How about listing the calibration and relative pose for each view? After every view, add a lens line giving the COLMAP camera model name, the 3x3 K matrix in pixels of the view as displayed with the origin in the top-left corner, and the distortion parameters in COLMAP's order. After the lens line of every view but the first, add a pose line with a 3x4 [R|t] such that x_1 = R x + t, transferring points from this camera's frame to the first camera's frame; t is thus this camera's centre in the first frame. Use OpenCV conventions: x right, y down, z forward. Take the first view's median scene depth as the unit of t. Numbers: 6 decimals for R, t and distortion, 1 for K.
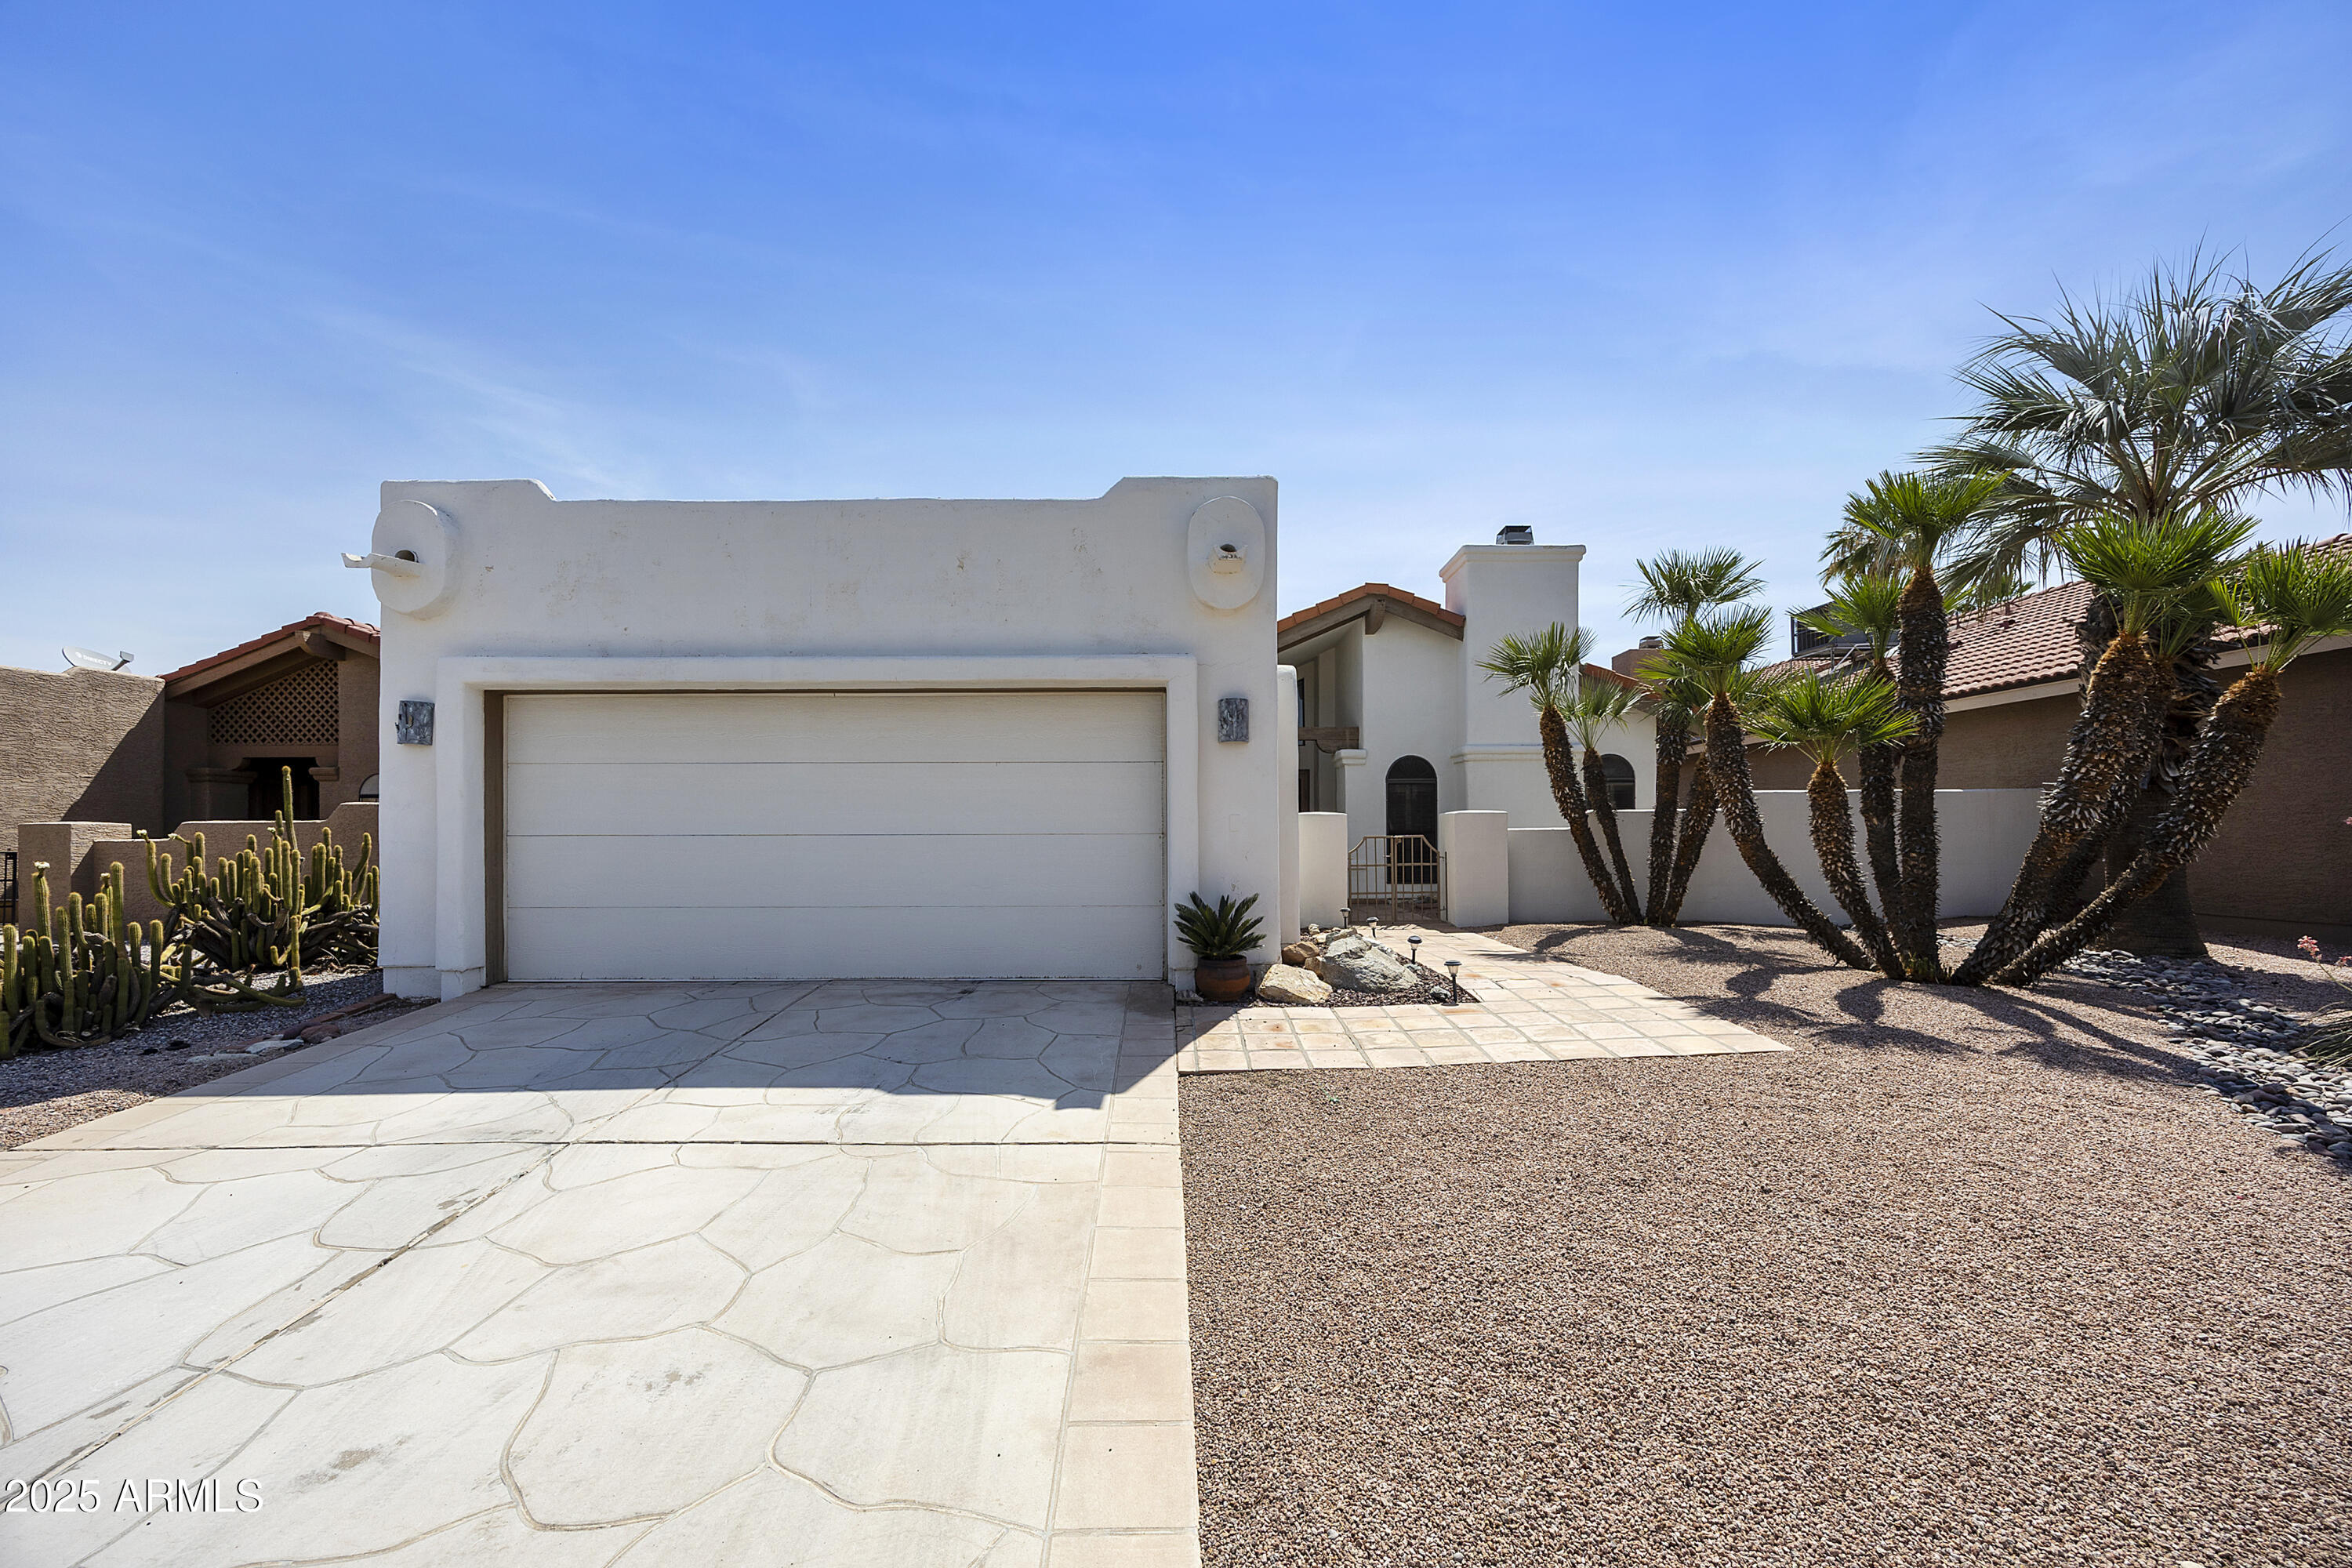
lens RADIAL K [[916.6, 0, 1179.7], [0, 916.6, 838.9], [0, 0, 1]] dist [-0.005446, 0.001244]
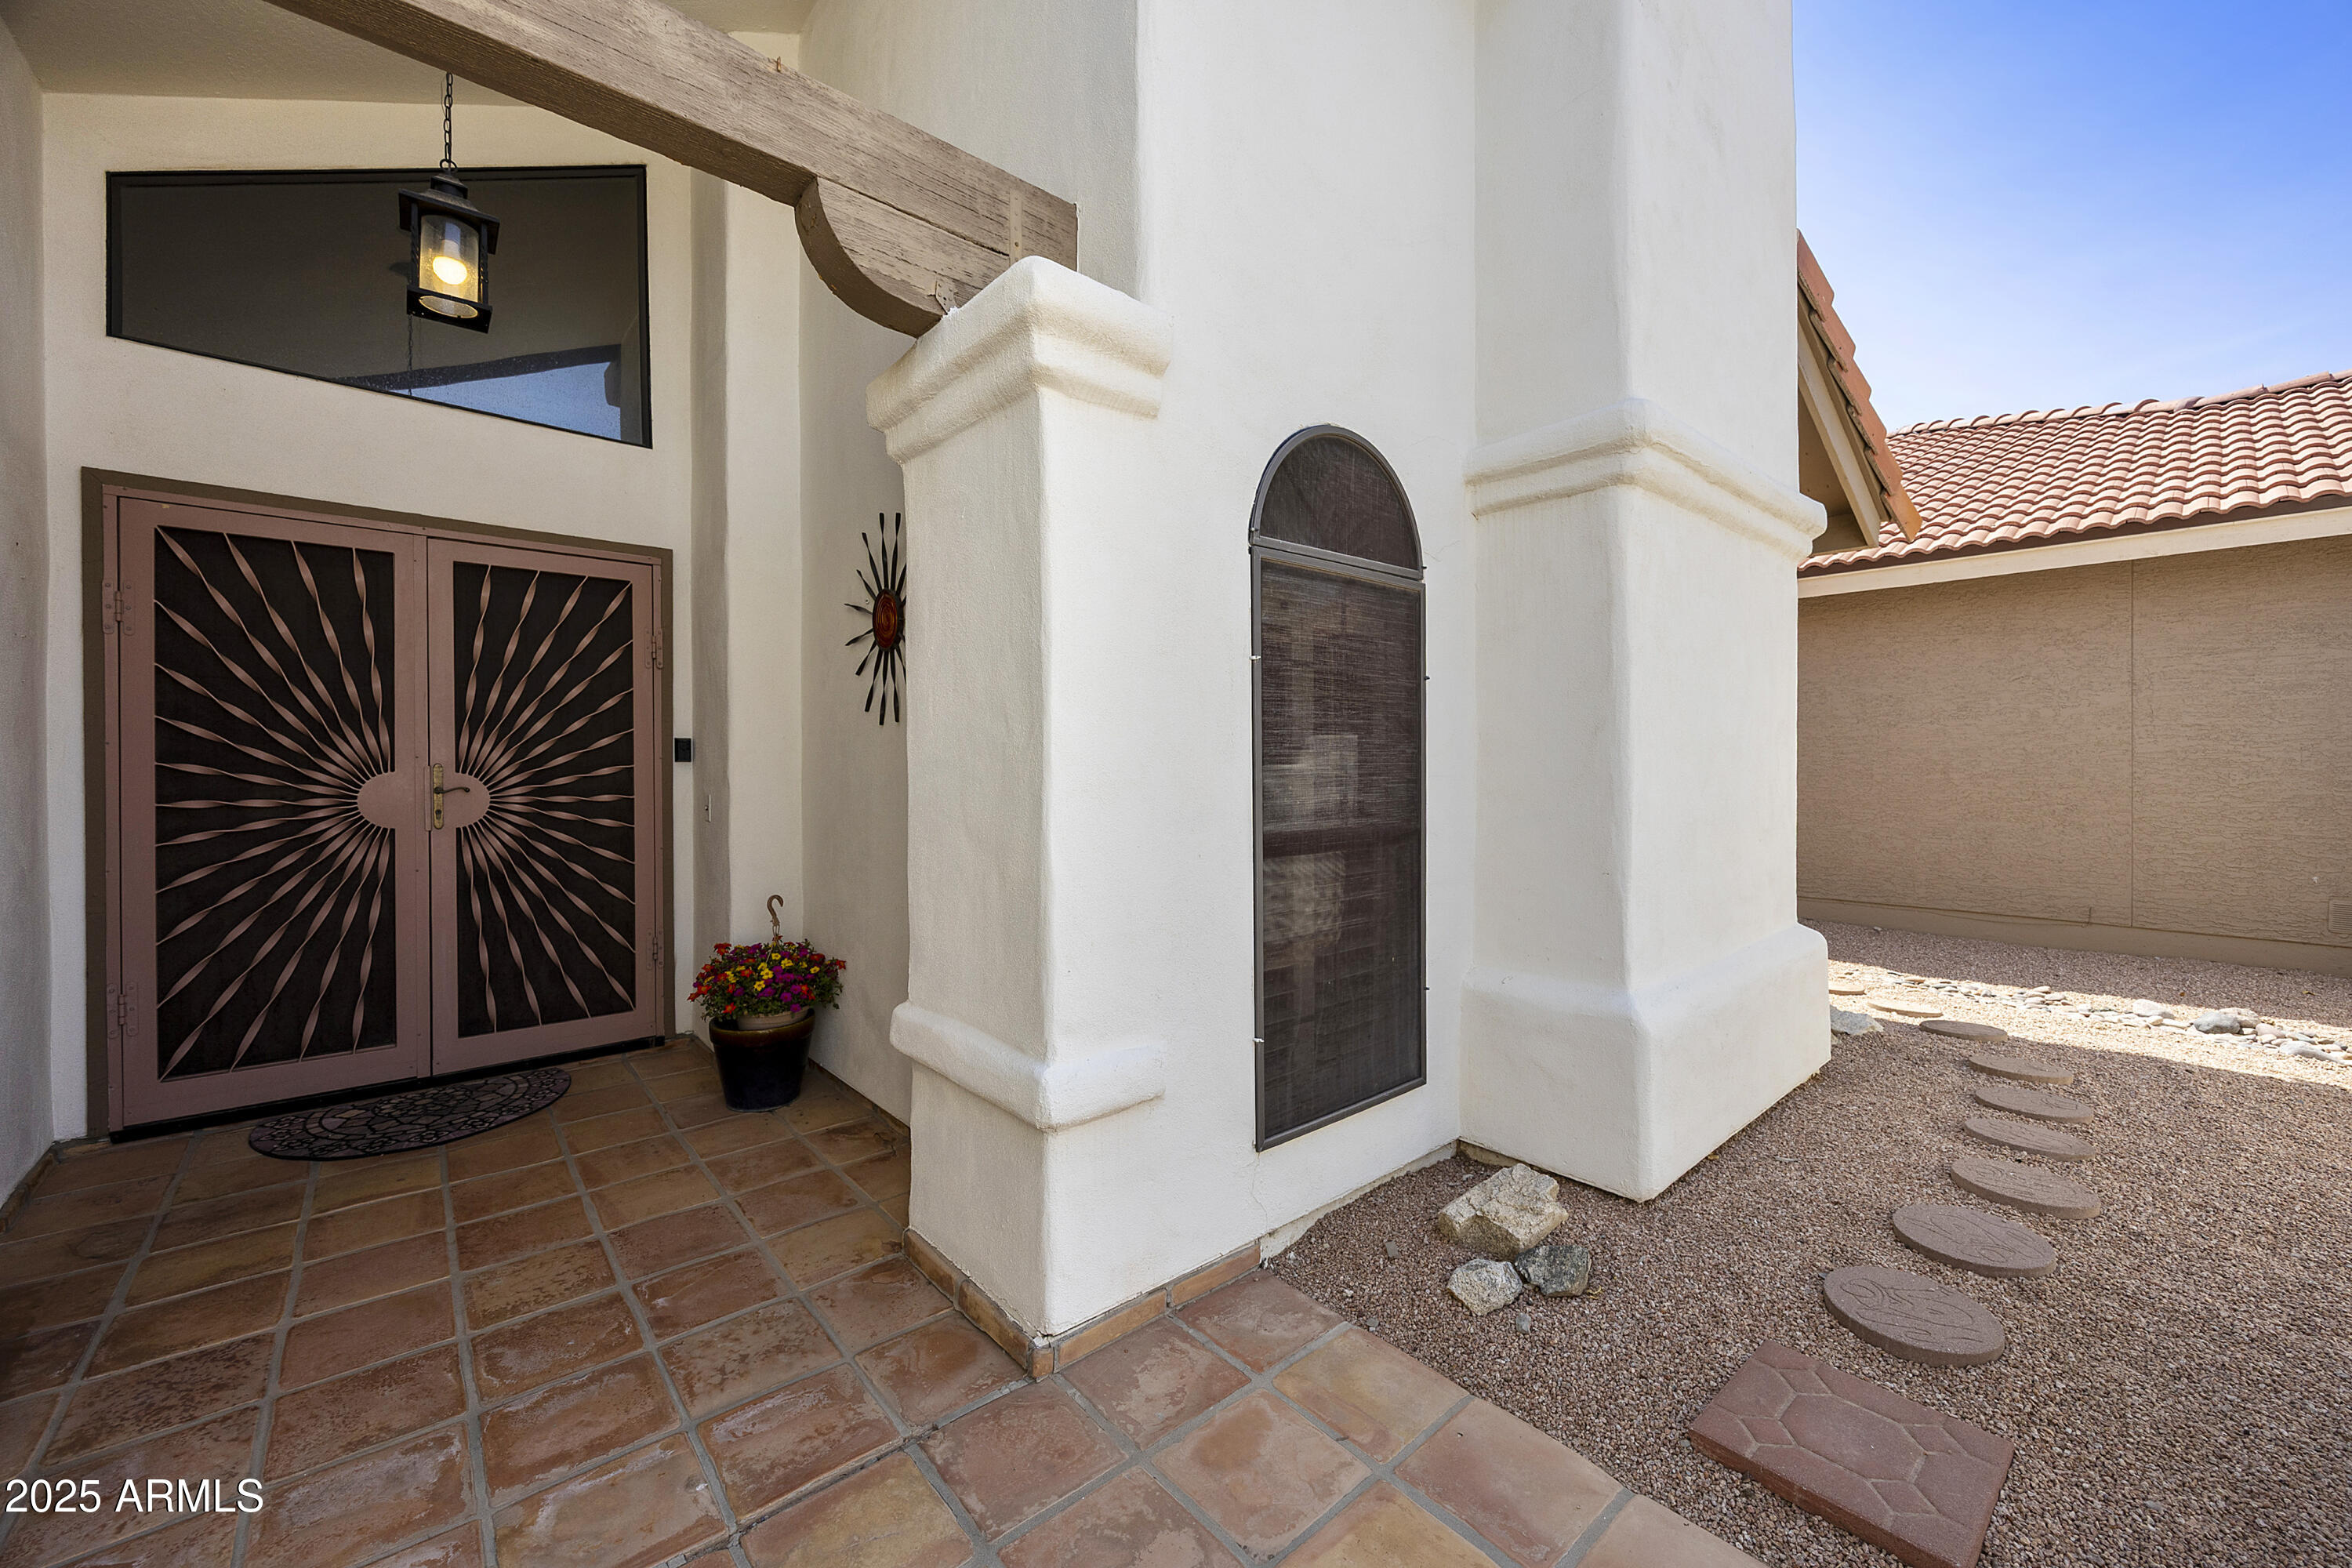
lens RADIAL K [[916.6, 0, 1182.4], [0, 916.6, 768.2], [0, 0, 1]] dist [-0.005446, 0.001244]
pose [[0.769471, -0.000243, 0.638682, 0.213245], [-0.002258, 0.999993, 0.003101, -0.044137], [-0.638678, -0.003829, 0.769464, 1.733589]]
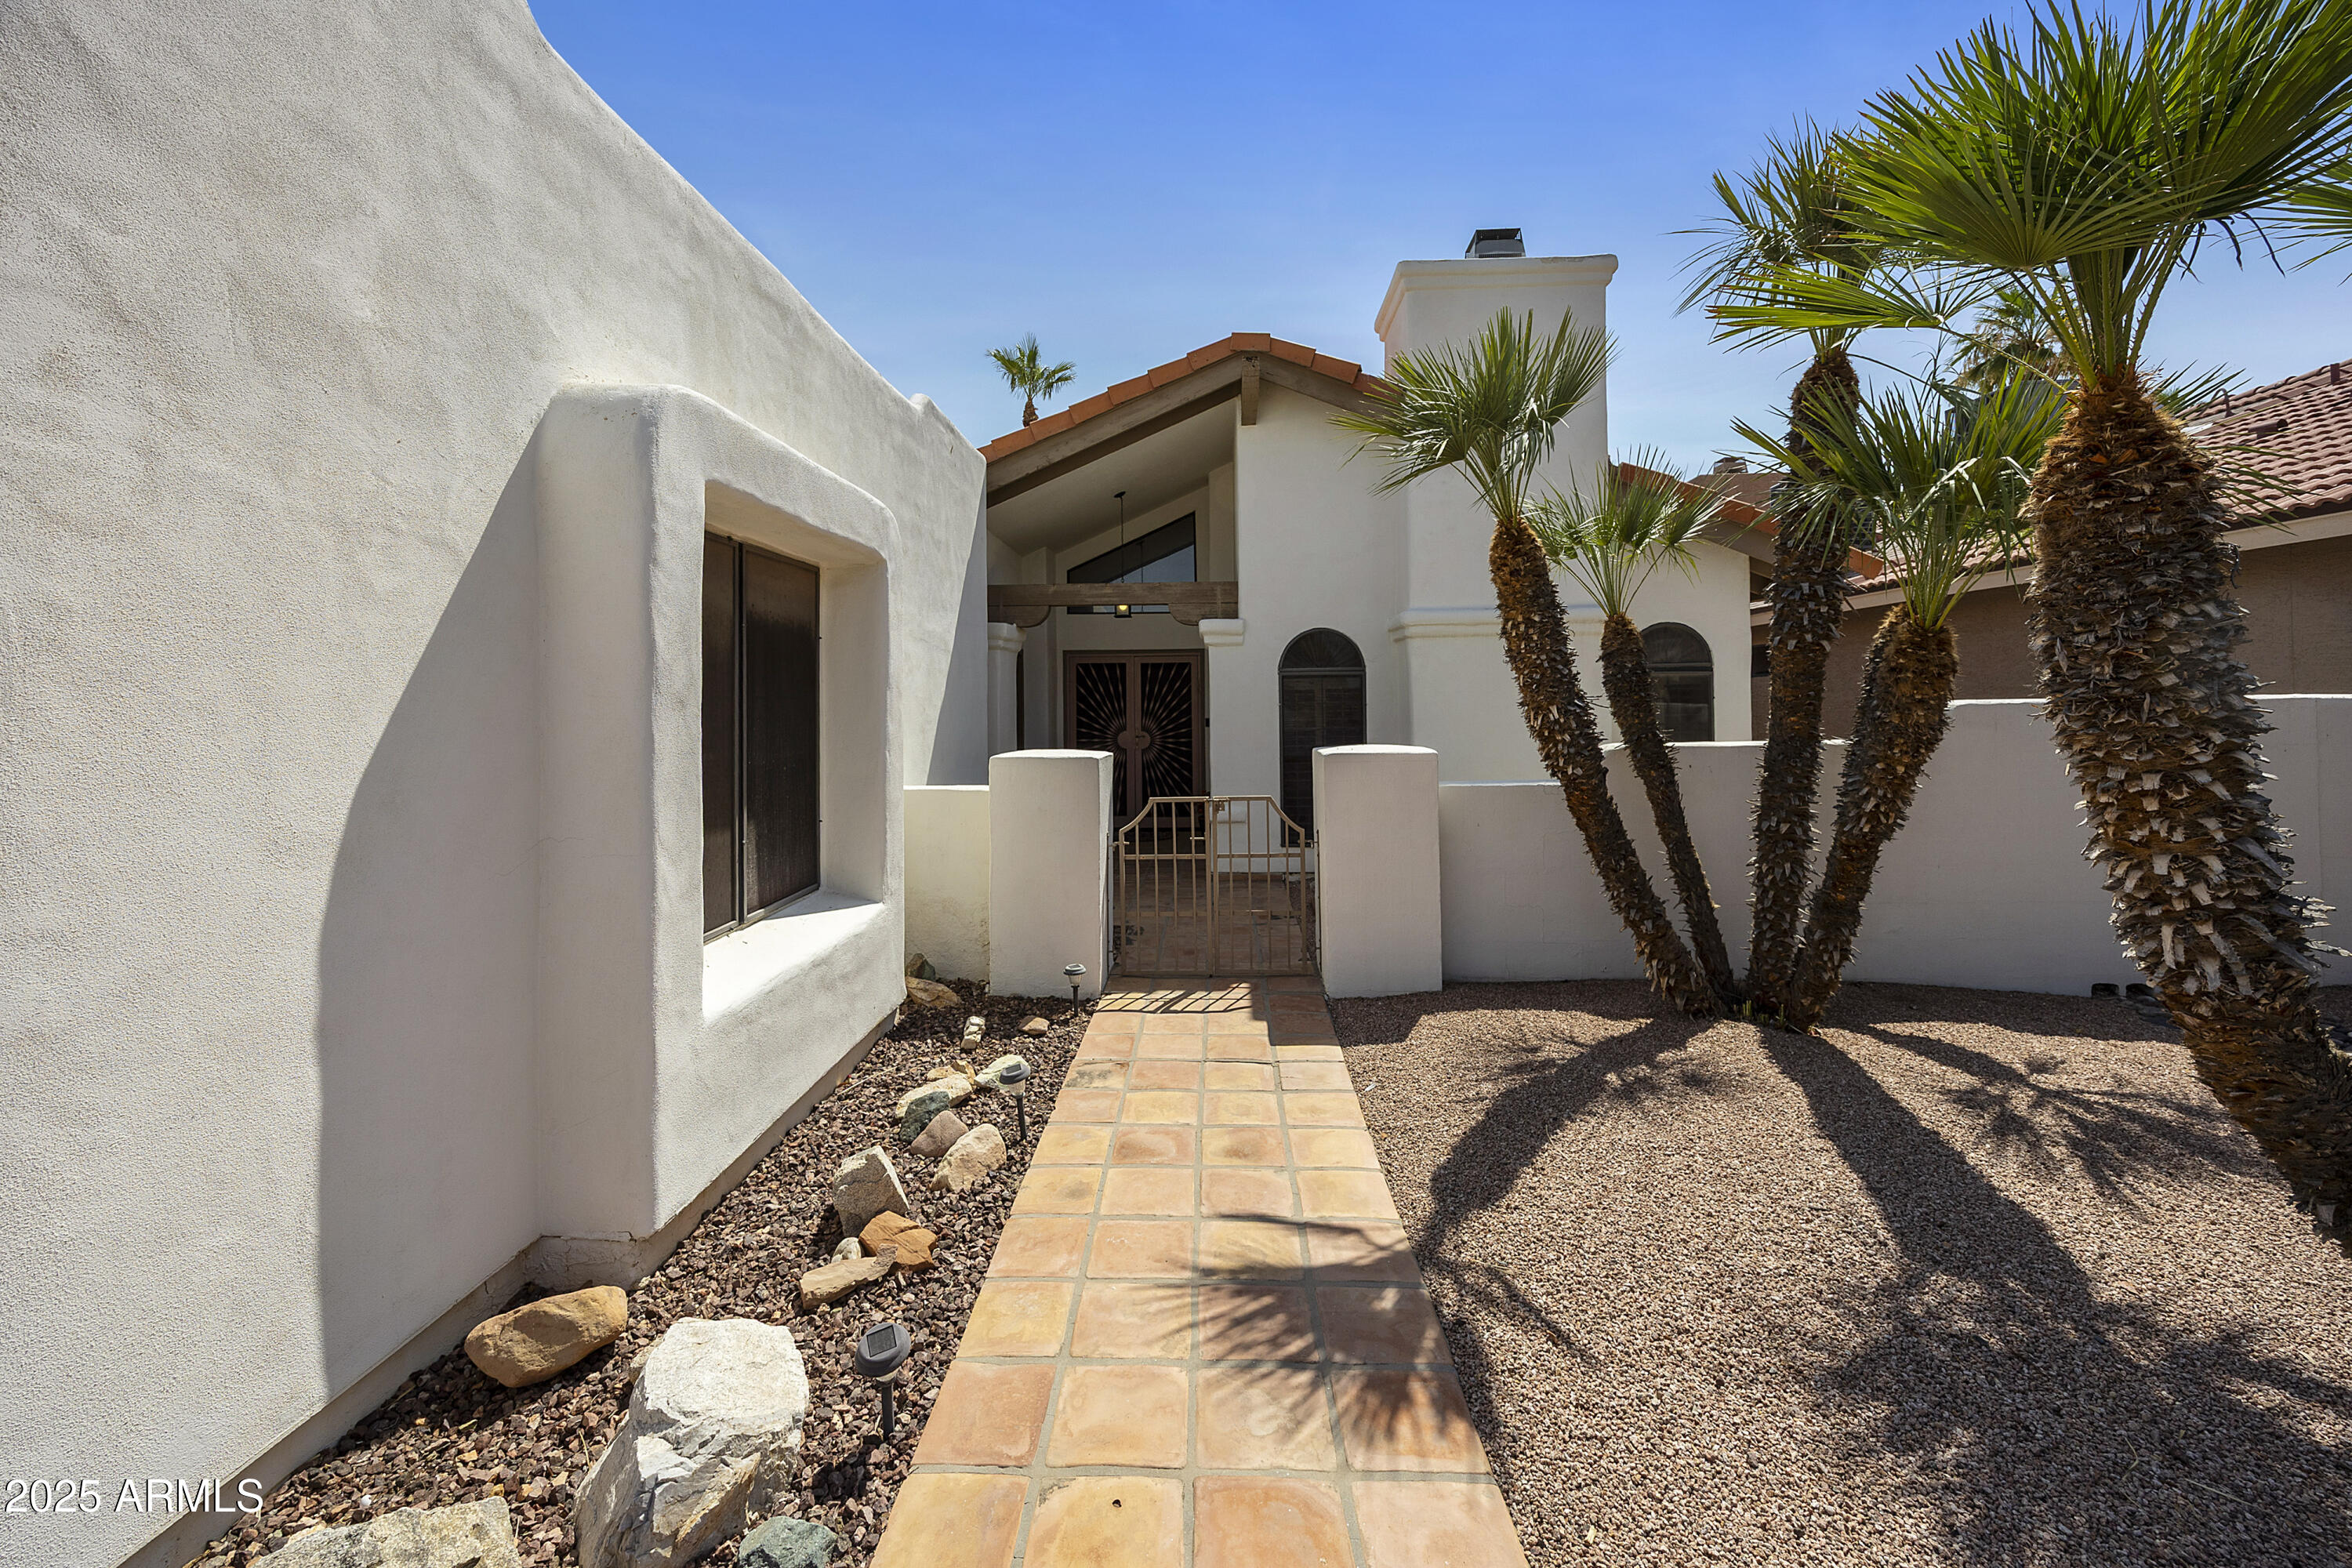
lens RADIAL K [[916.6, 0, 1188.9], [0, 916.6, 690.9], [0, 0, 1]] dist [-0.005446, 0.001244]
pose [[0.998575, -0.005874, -0.053047, 0.393018], [0.005009, 0.999853, -0.016415, -0.081954], [0.053135, 0.016126, 0.998457, 0.804876]]
